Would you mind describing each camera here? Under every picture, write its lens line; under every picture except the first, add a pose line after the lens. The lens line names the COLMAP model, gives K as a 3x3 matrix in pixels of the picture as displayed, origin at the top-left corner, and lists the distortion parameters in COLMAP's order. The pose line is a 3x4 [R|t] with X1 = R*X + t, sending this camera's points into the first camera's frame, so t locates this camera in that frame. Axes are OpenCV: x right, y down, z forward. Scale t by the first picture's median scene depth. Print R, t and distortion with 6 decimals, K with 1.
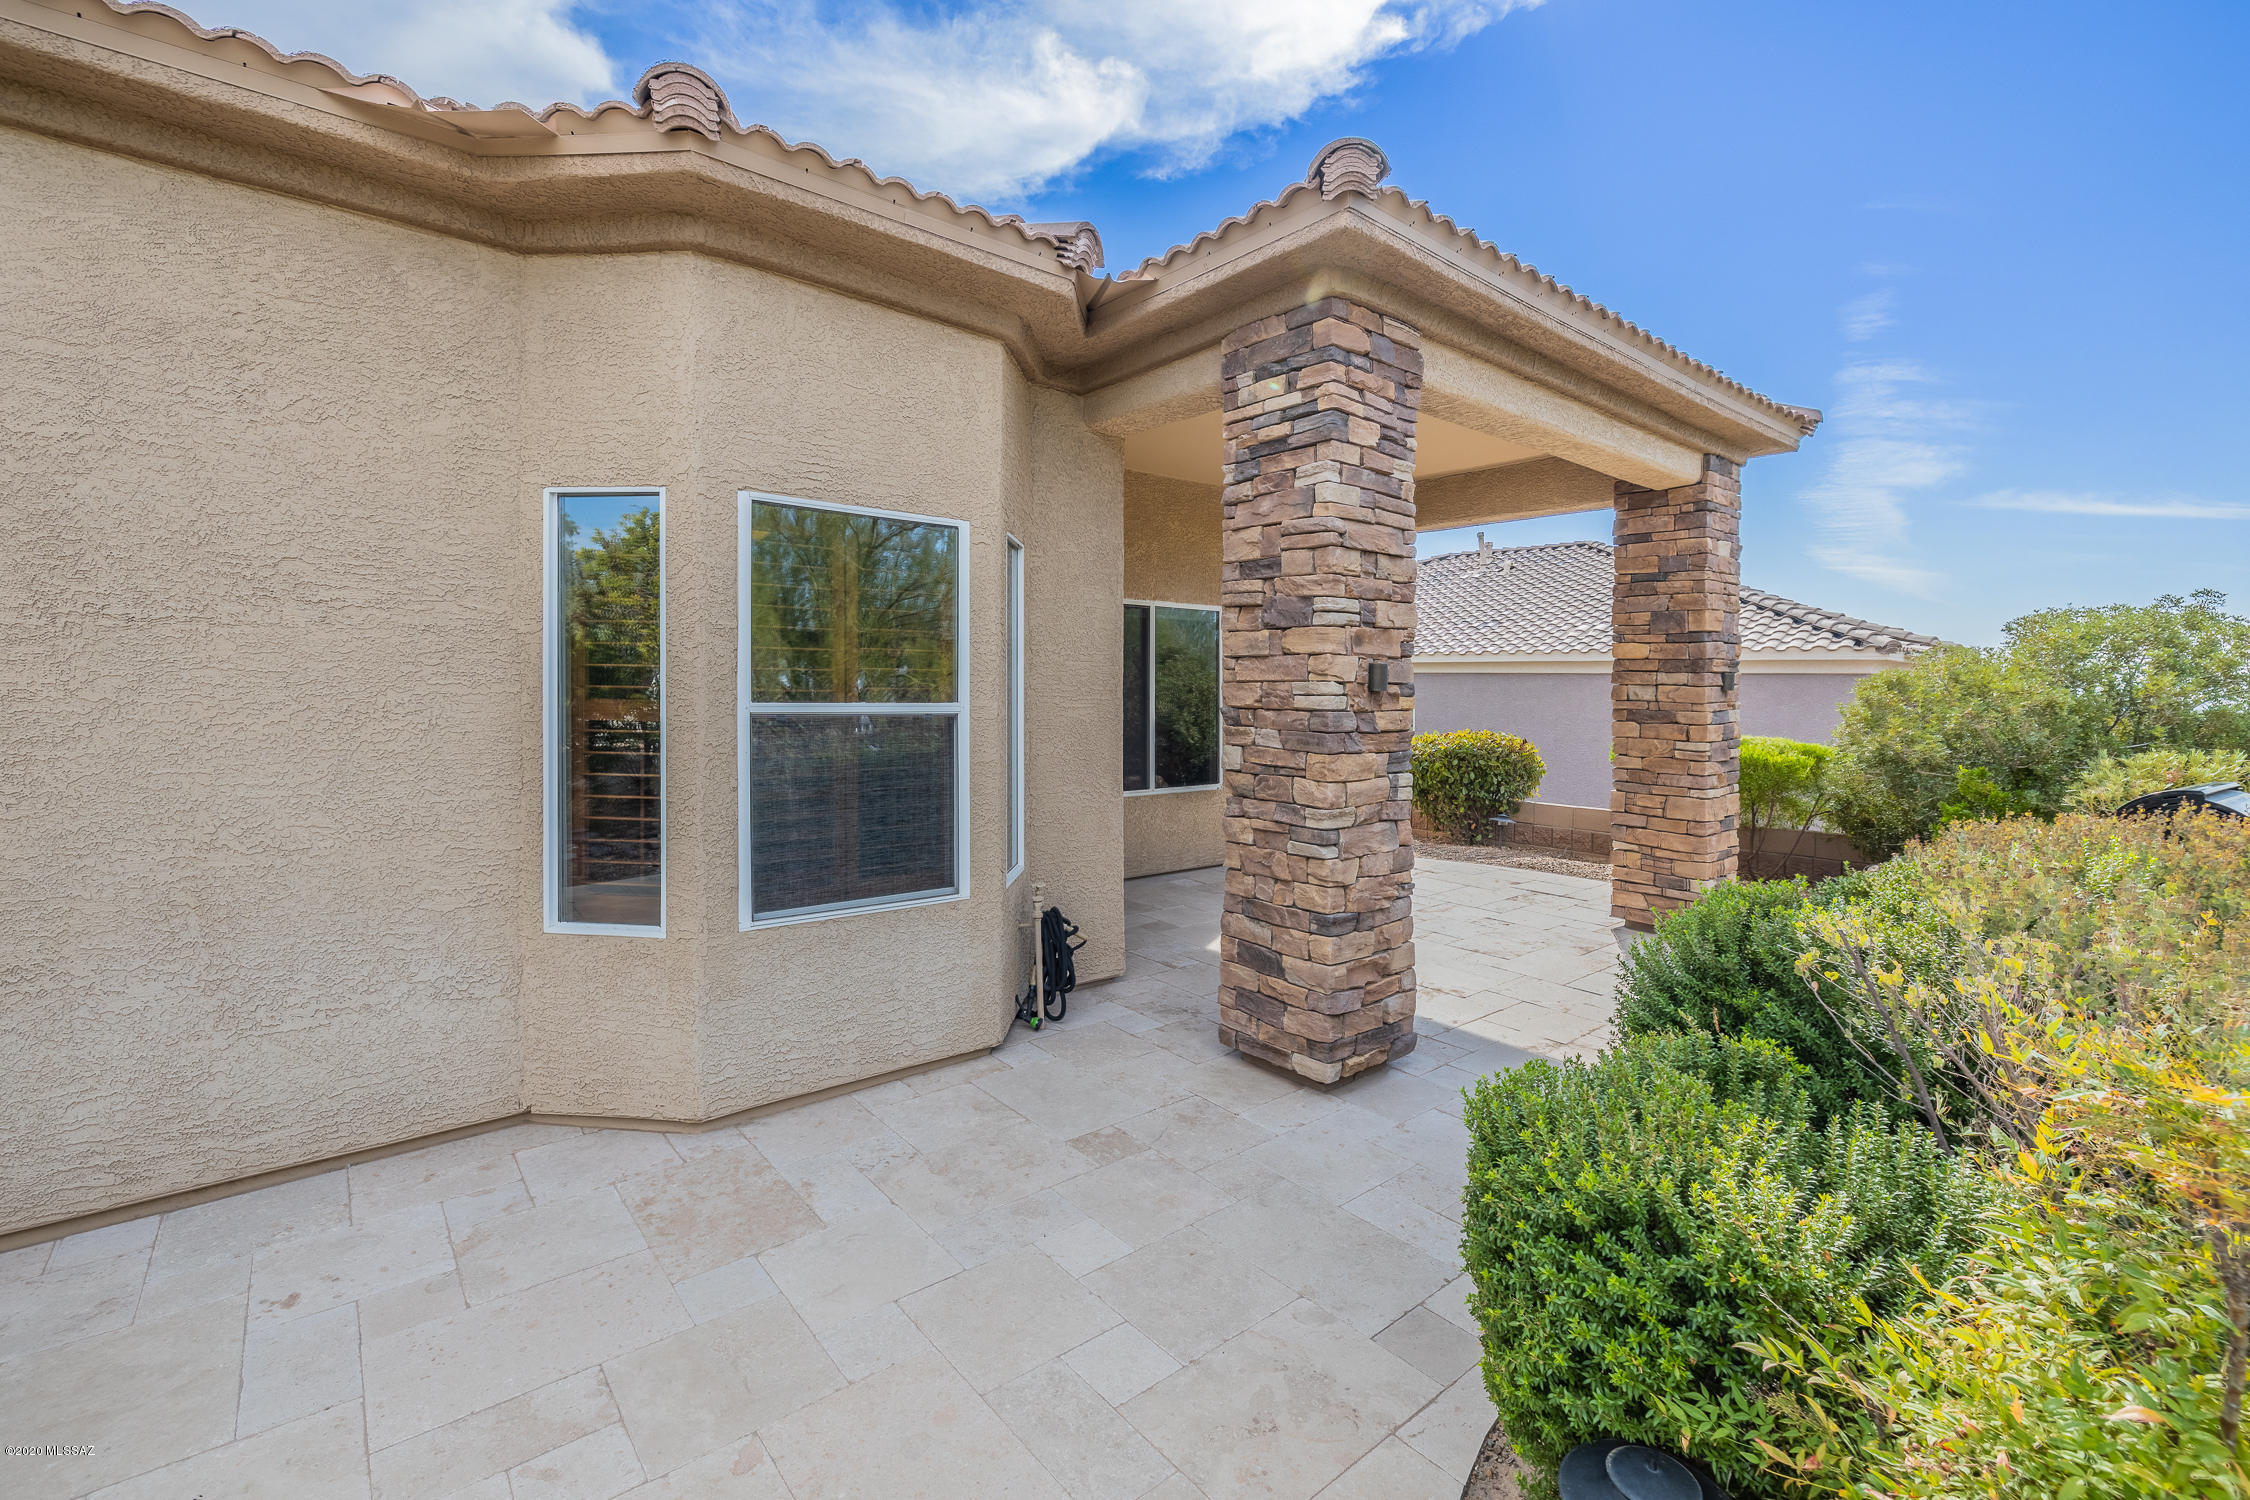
lens RADIAL K [[977.6, 0, 1127.3], [0, 977.6, 708.0], [0, 0, 1]] dist [0.000502, 0.000063]
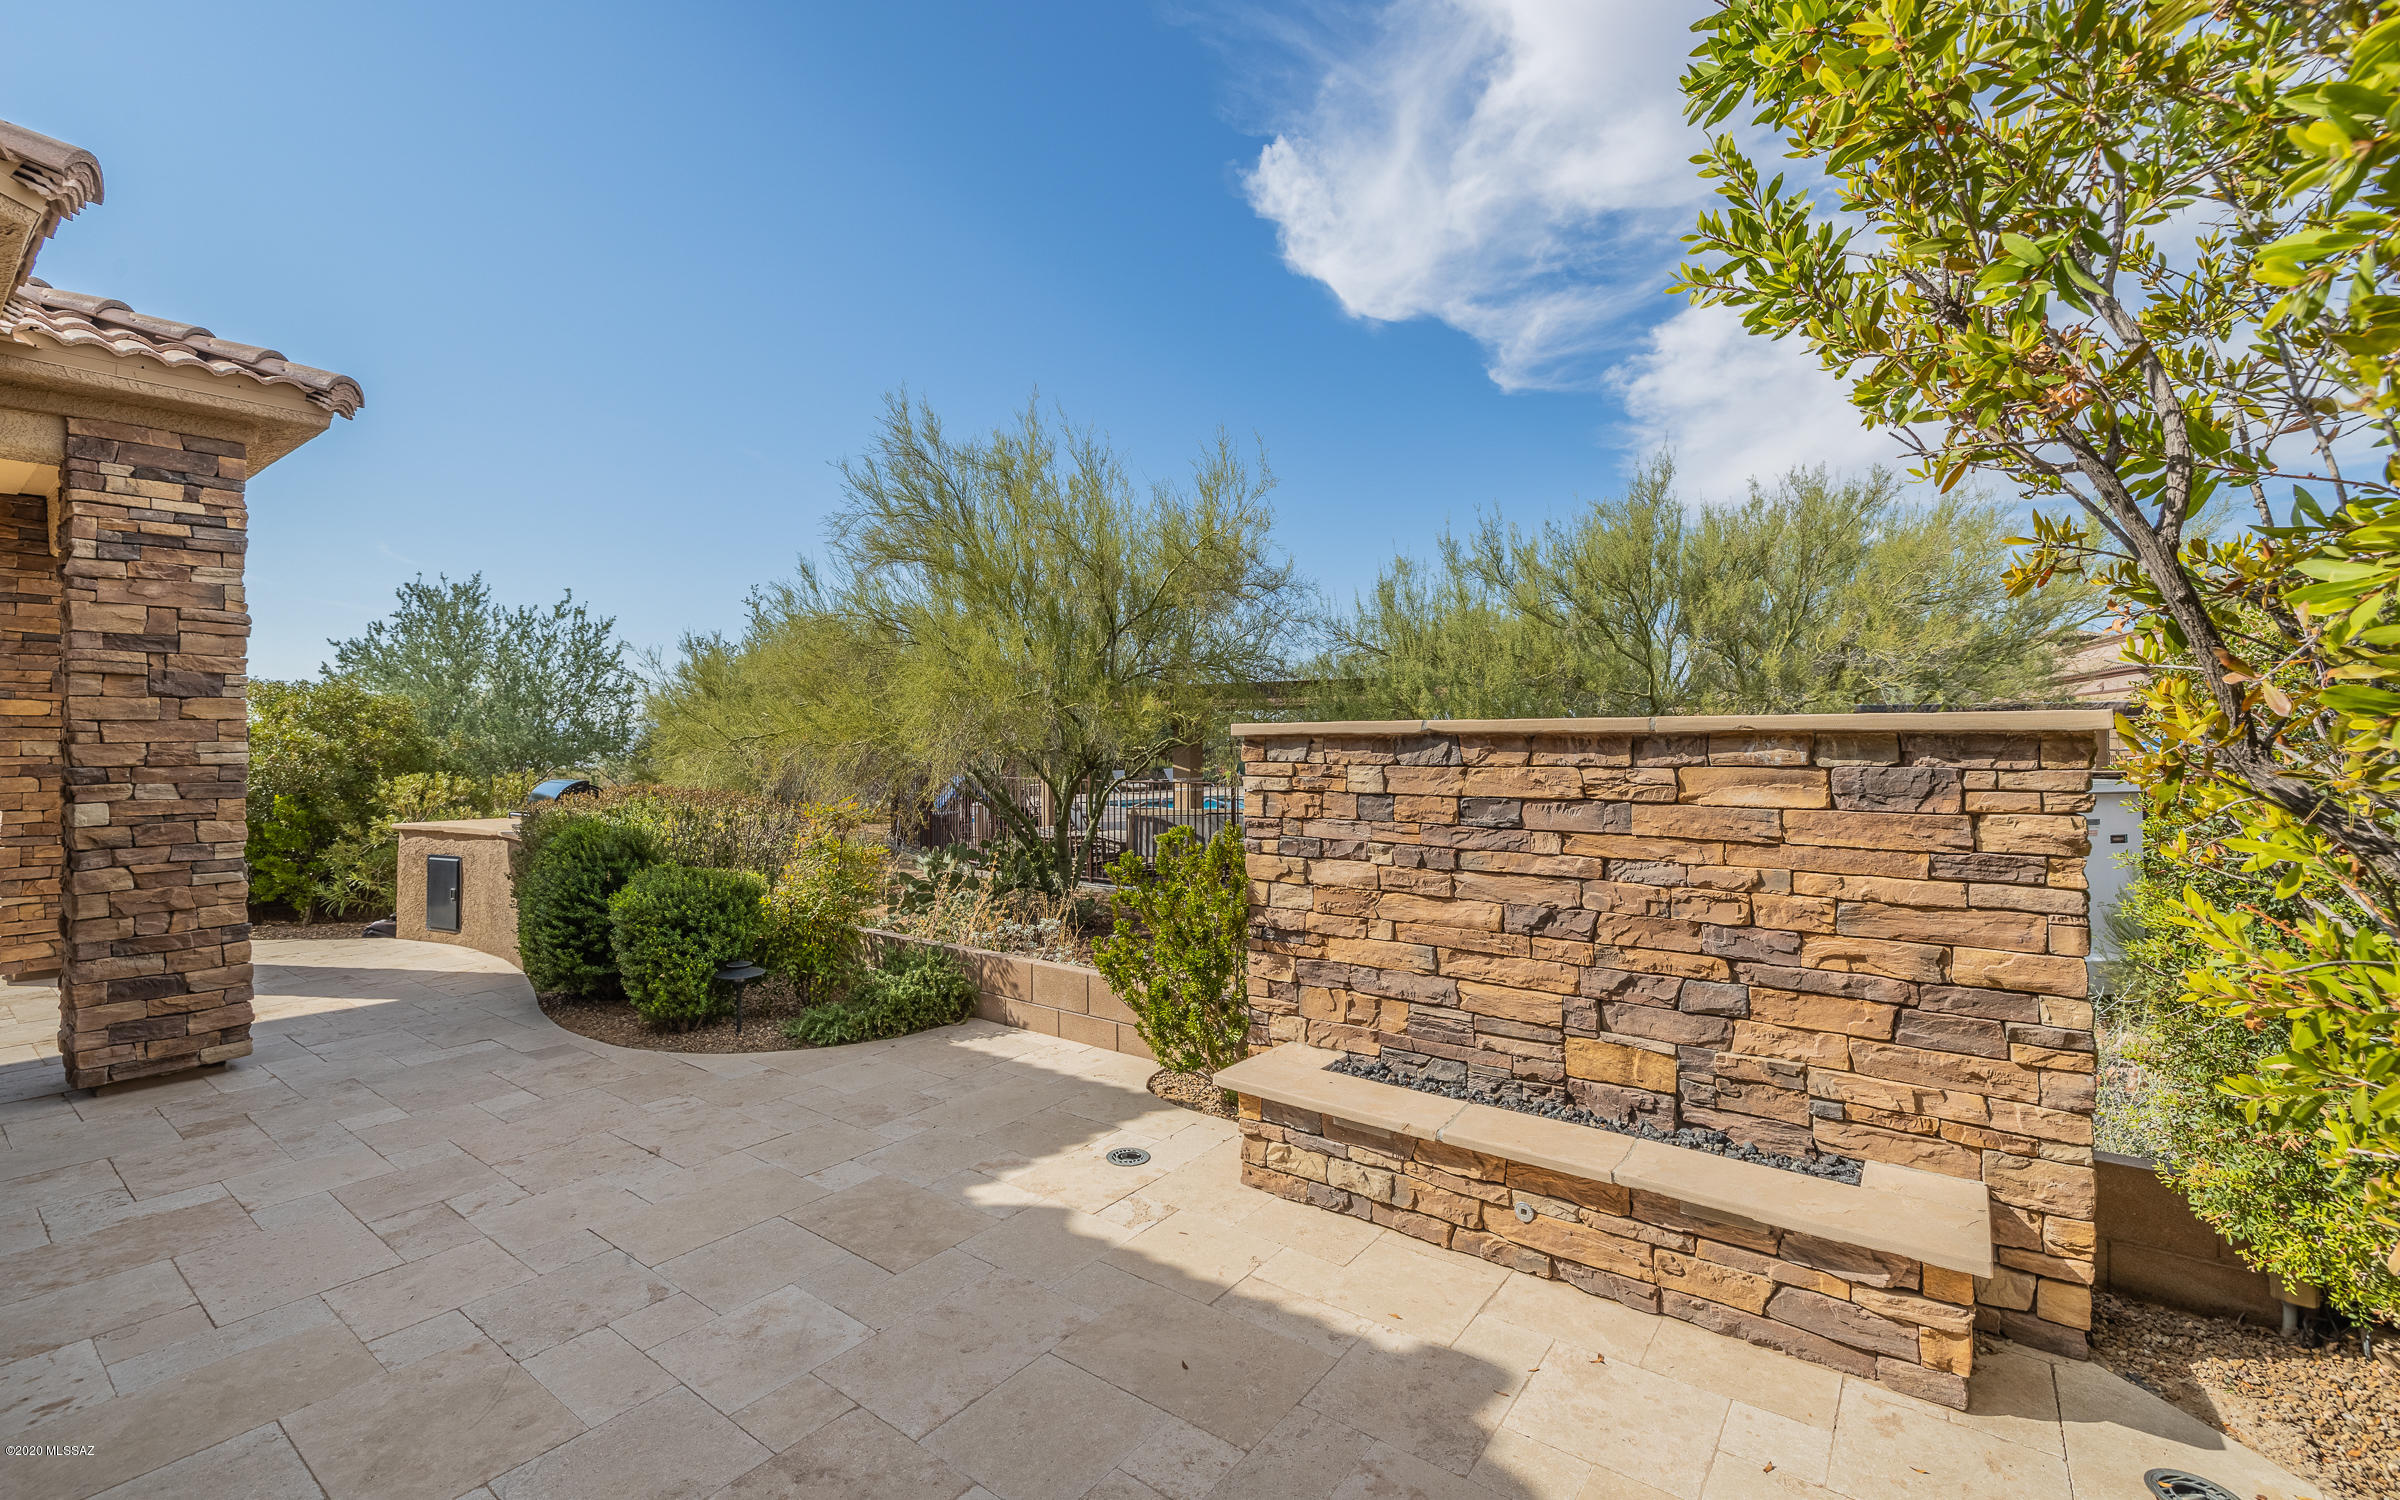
lens RADIAL K [[1024.8, 0, 1203.8], [0, 1024.8, 659.3], [0, 0, 1]] dist [0.003701, 0.000090]
pose [[-0.231756, 0.061270, 0.970843, -1.365879], [0.027557, 0.998027, -0.056407, -0.023297], [-0.972384, 0.013681, -0.232987, 0.081459]]
